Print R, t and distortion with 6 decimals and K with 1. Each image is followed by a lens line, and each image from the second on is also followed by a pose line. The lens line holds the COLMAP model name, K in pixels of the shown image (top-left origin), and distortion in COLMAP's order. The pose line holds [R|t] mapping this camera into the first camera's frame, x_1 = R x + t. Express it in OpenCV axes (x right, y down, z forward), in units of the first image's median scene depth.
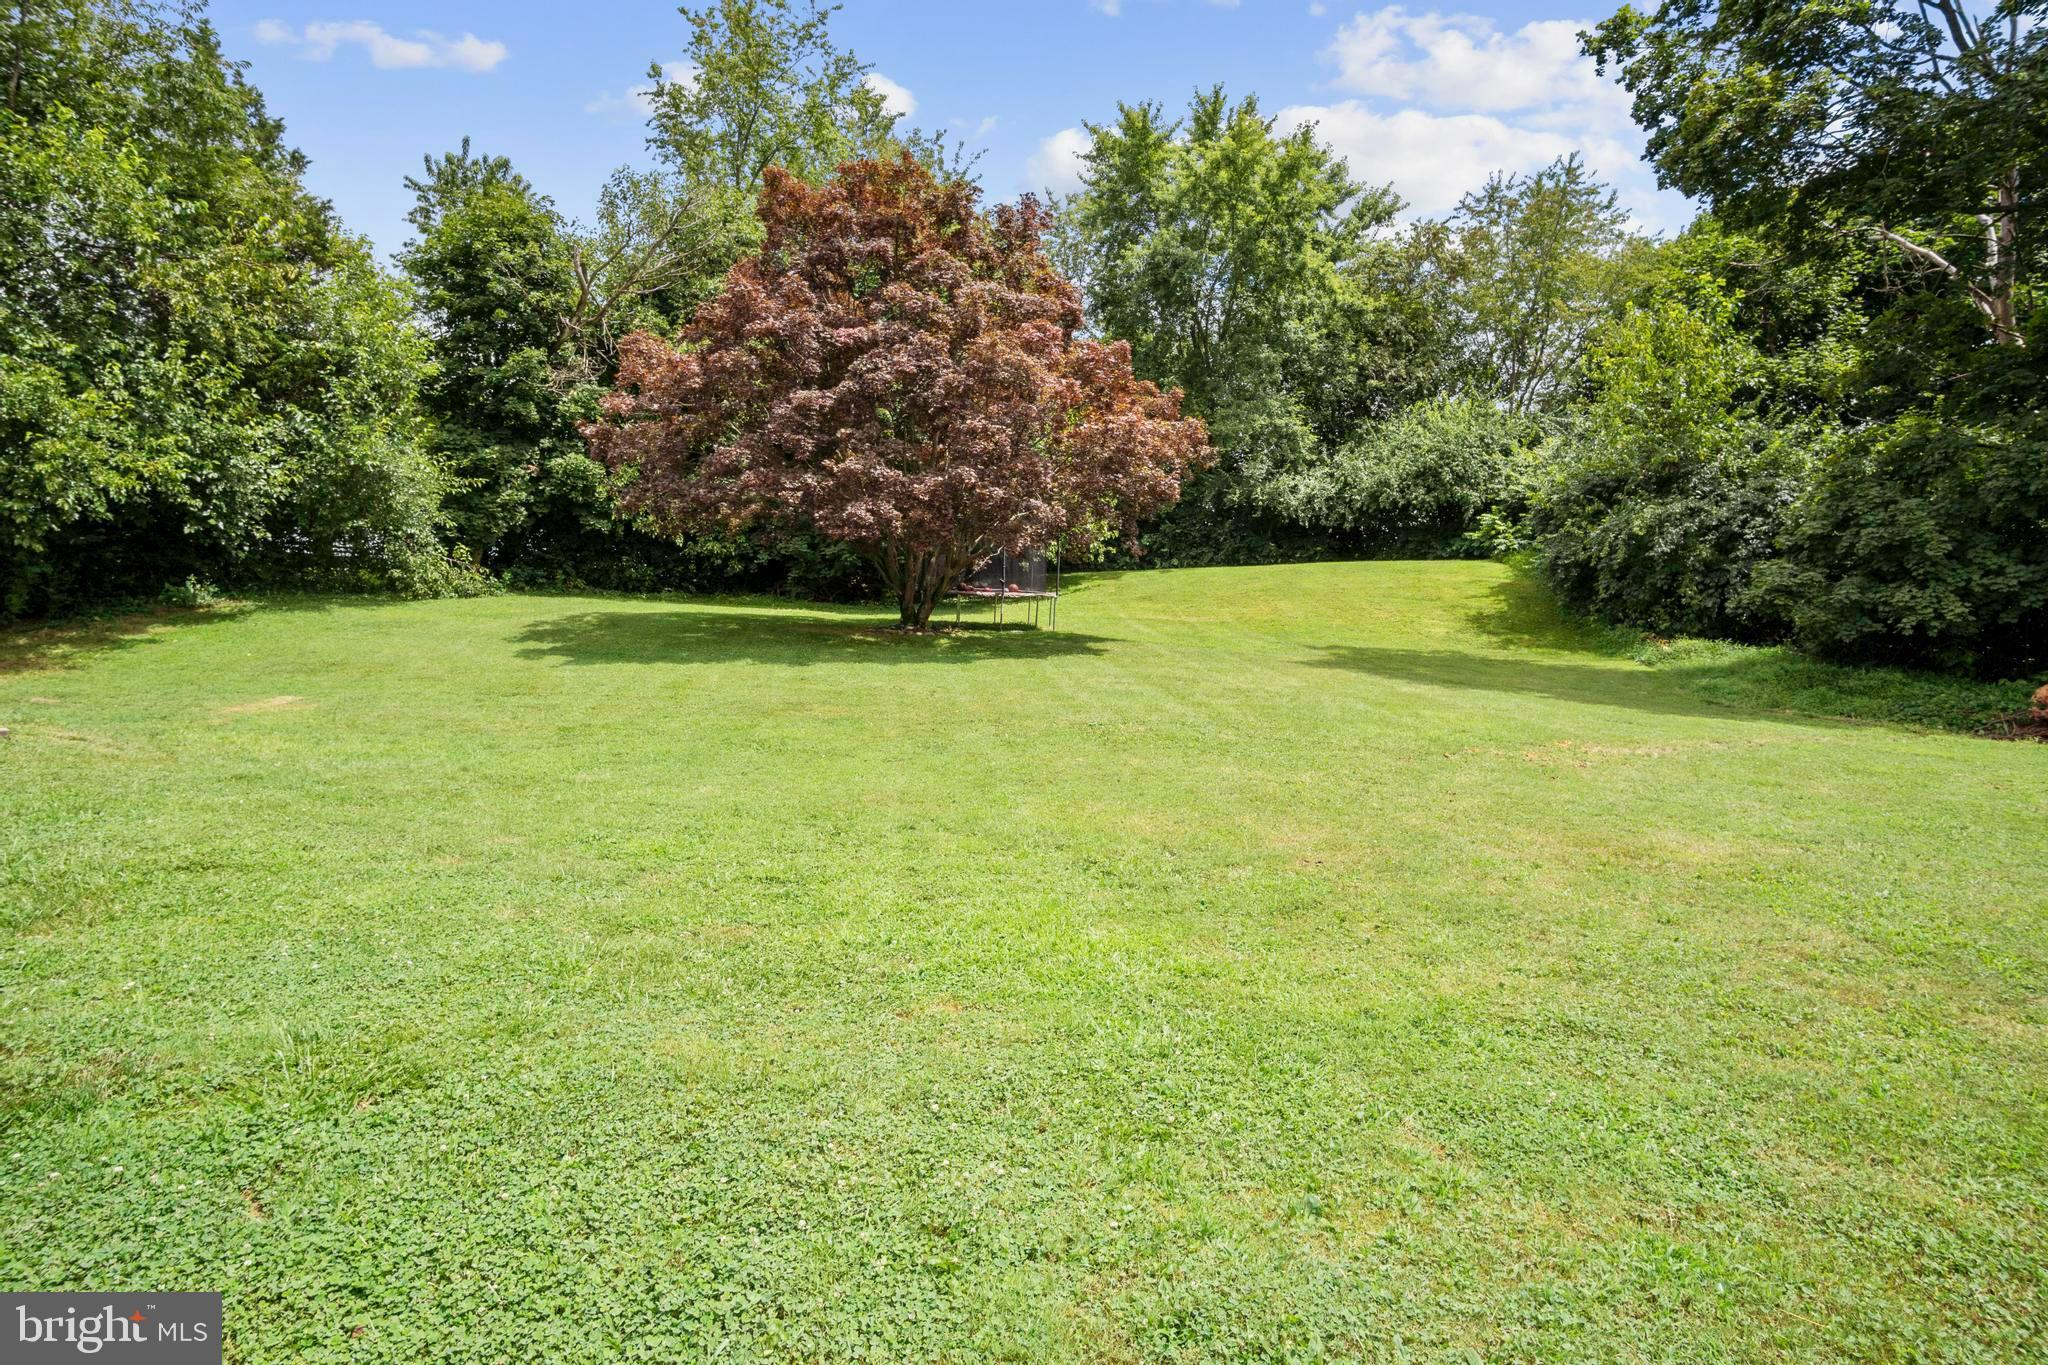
lens RADIAL K [[1111.5, 0, 1008.3], [0, 1111.5, 684.4], [0, 0, 1]] dist [-0.033855, 0.007694]
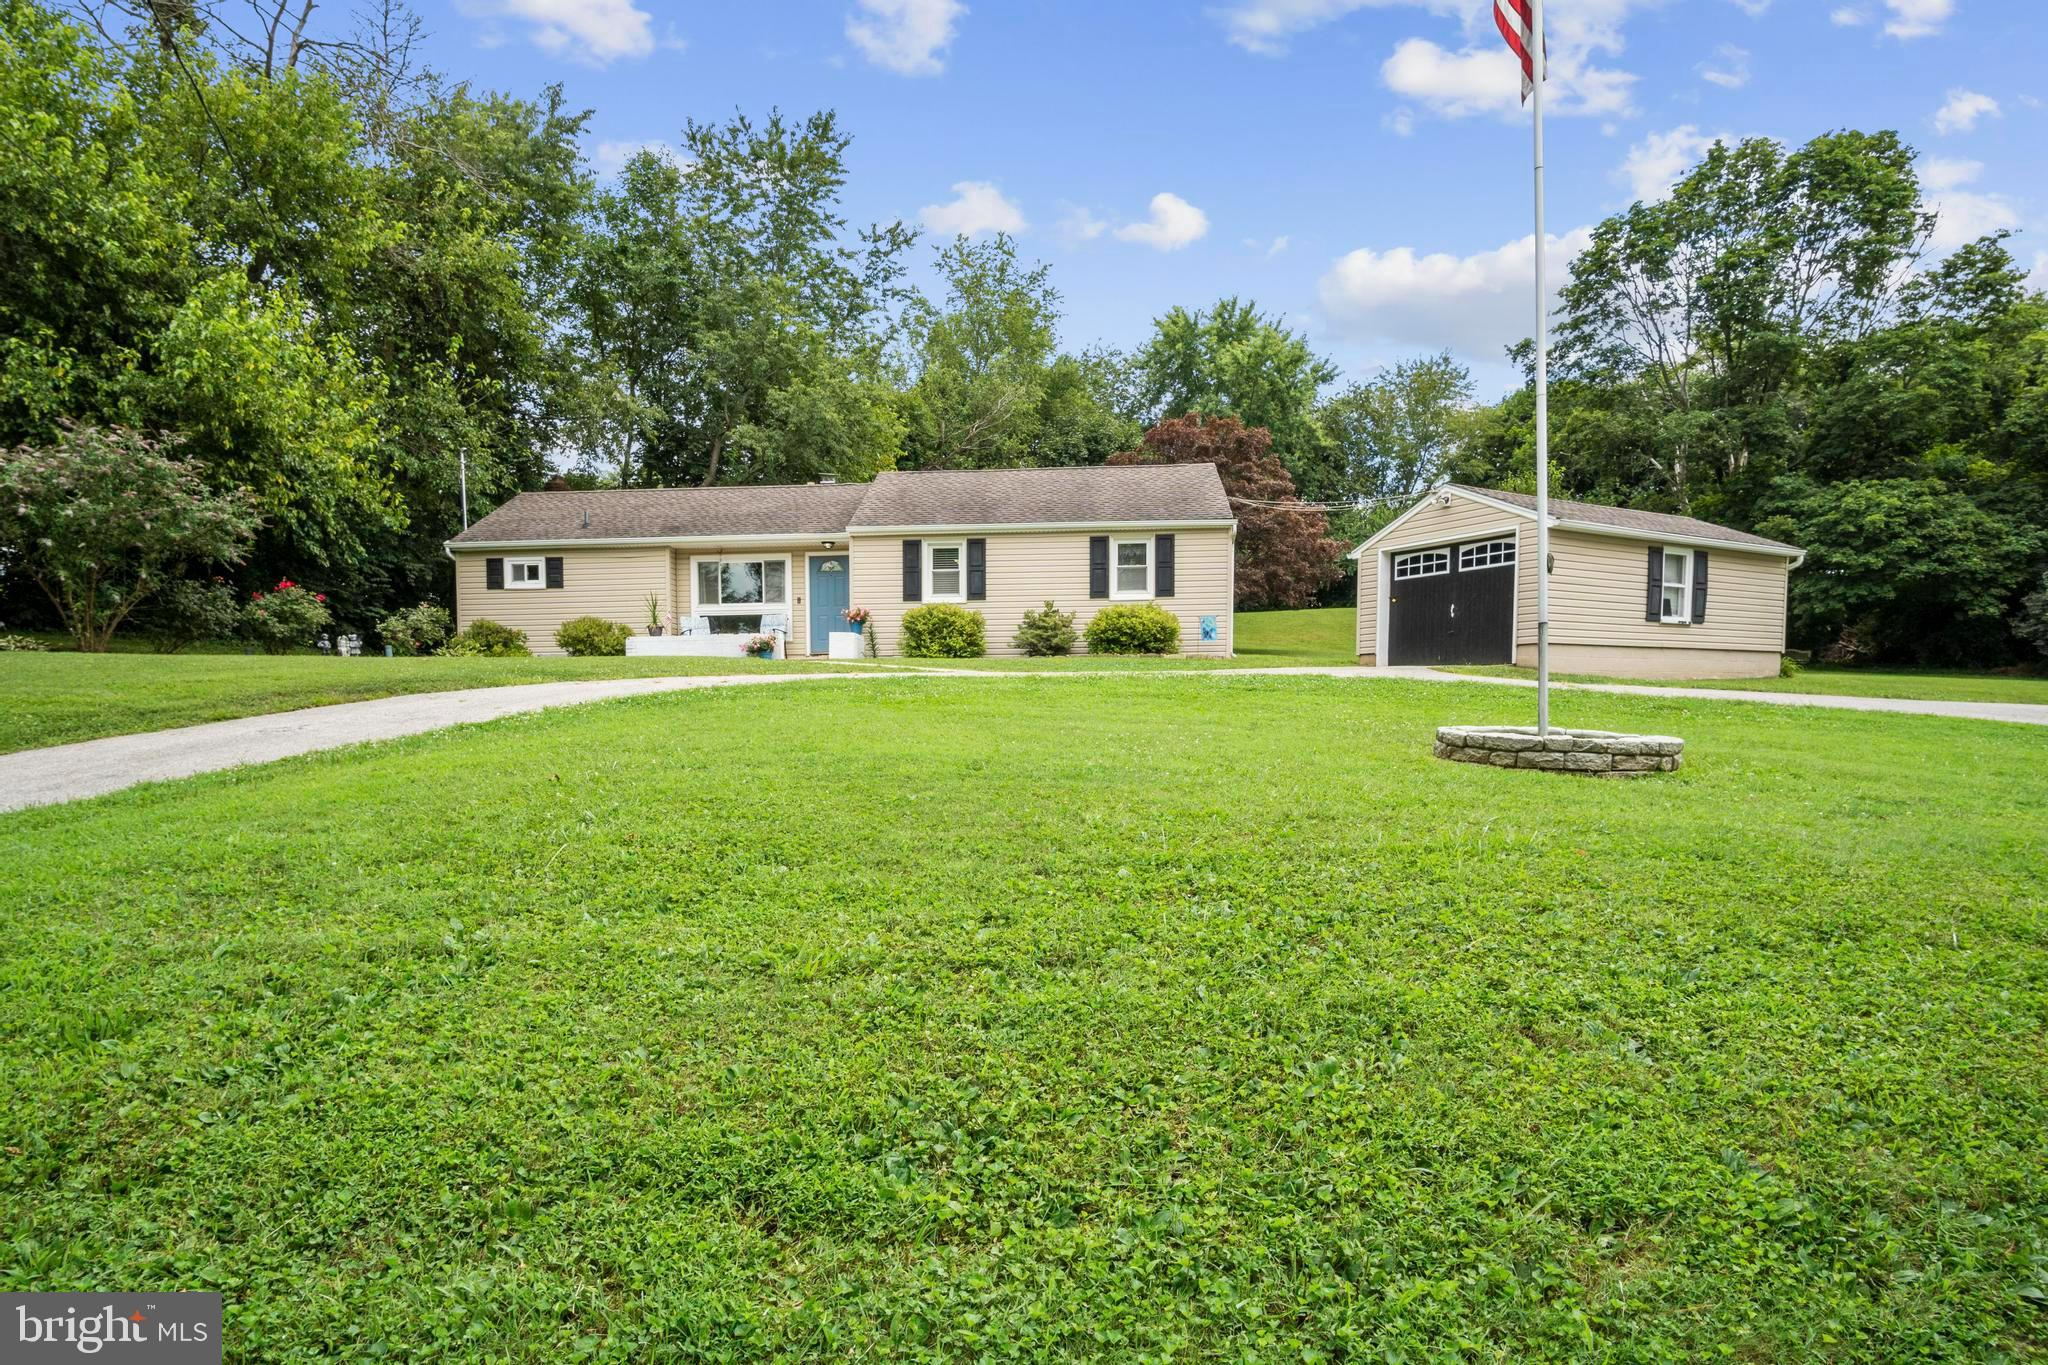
lens RADIAL K [[1197.9, 0, 993.7], [0, 1197.9, 758.9], [0, 0, 1]] dist [-0.021089, -0.003158]
pose [[0.974927, -0.034138, 0.219892, -0.606298], [0.030048, 0.999308, 0.021920, 0.059437], [-0.220488, -0.014763, 0.975278, -0.632475]]
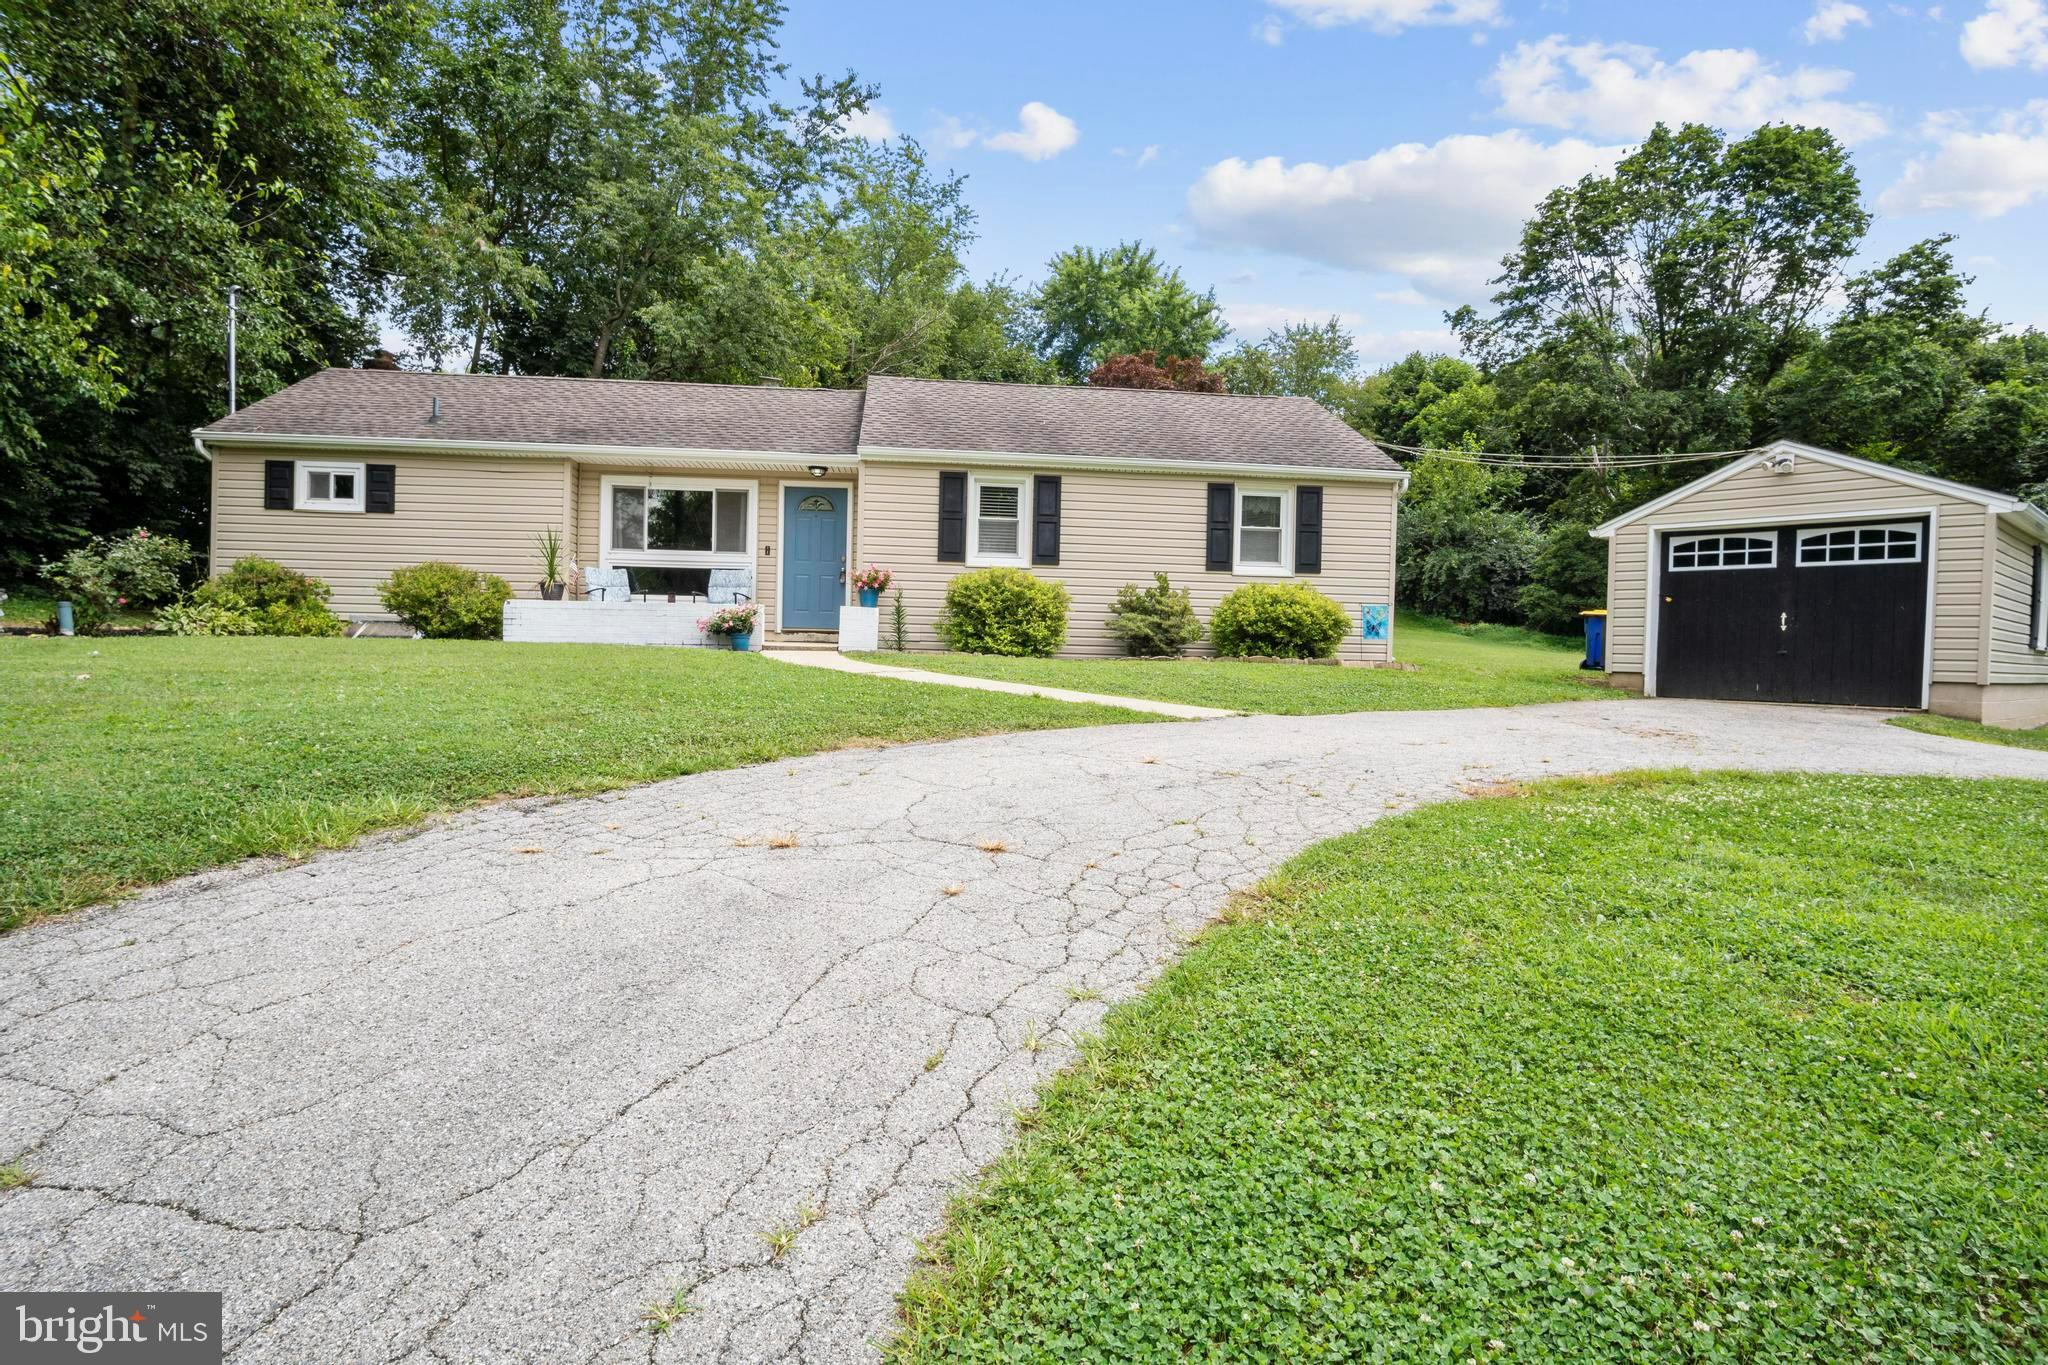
lens RADIAL K [[1111.5, 0, 1006.0], [0, 1111.5, 666.5], [0, 0, 1]] dist [-0.033855, 0.007694]
pose [[0.915873, -0.002210, 0.401461, -0.656384], [-0.000385, 0.999980, 0.006383, 0.016798], [-0.401467, -0.006001, 0.915854, -0.327785]]
